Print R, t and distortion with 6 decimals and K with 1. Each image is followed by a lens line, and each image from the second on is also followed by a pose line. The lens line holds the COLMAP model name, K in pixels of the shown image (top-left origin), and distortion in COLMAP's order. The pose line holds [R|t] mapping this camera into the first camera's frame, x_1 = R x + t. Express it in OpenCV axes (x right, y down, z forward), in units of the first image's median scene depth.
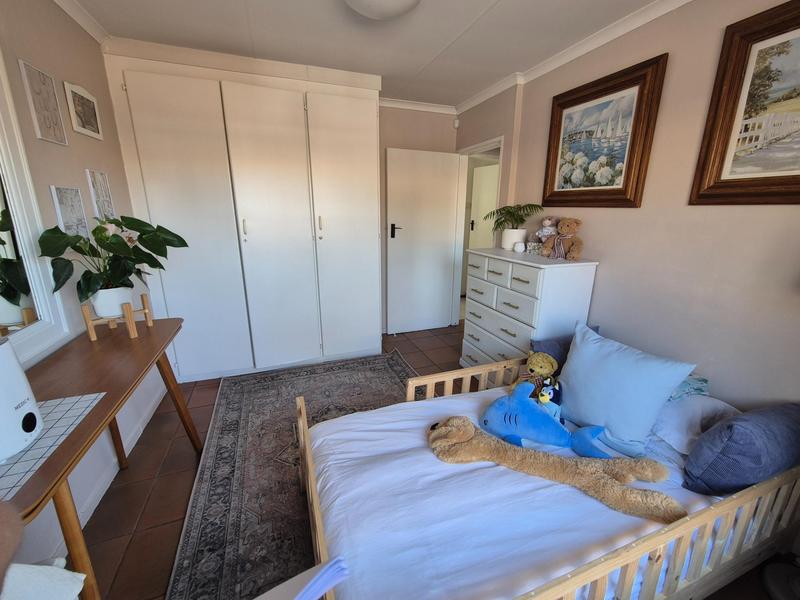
lens RADIAL K [[329.3, 0, 398.8], [0, 329.3, 294.9], [0, 0, 1]] dist [0.001027, 0.000132]
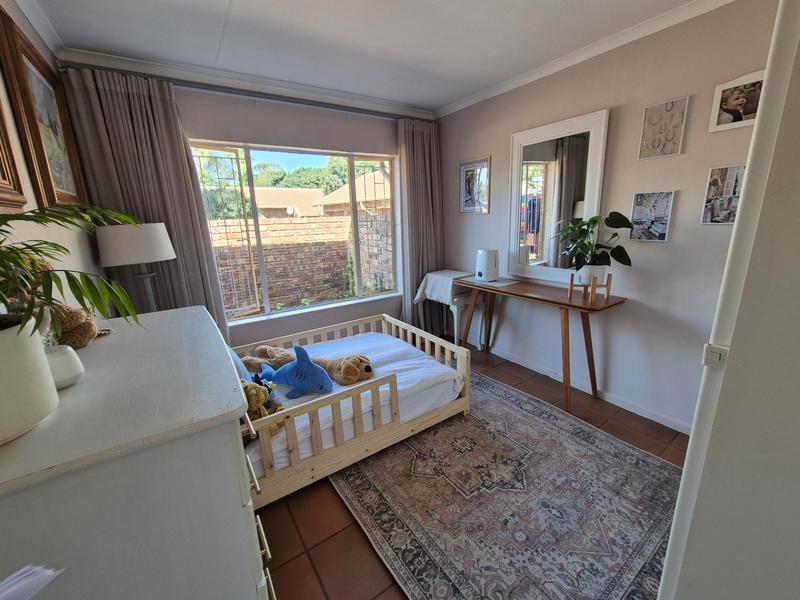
lens RADIAL K [[329.3, 0, 400.0], [0, 329.3, 296.3], [0, 0, 1]] dist [0.001027, 0.000132]
pose [[-0.971143, 0.085285, -0.222727, 0.178344], [-0.029177, 0.884377, 0.465860, -0.361412], [0.236705, 0.458916, -0.856369, 1.380505]]
